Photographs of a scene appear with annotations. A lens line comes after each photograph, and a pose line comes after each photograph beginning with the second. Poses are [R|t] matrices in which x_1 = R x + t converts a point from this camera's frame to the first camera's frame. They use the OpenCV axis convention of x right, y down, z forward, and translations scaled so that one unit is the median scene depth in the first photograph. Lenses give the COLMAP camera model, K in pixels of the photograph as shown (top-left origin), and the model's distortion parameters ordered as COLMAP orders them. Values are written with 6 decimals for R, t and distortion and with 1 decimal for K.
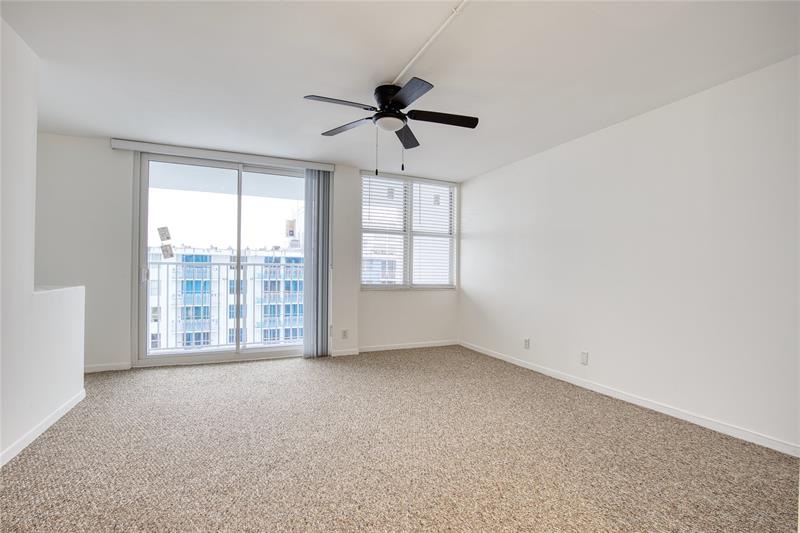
lens RADIAL K [[390.7, 0, 424.9], [0, 390.7, 270.3], [0, 0, 1]] dist [-0.025161, 0.000065]
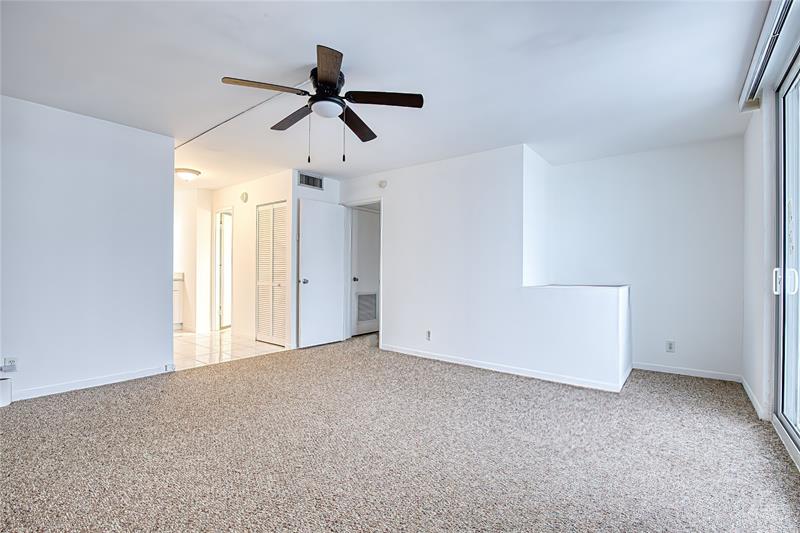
lens RADIAL K [[368.3, 0, 397.4], [0, 368.3, 271.5], [0, 0, 1]] dist [-0.023514, 0.000122]
pose [[-0.902733, -0.016191, -0.429897, 0.123962], [-0.014324, 0.999869, -0.007579, 0.014000], [0.429964, -0.000684, -0.902846, 1.828210]]
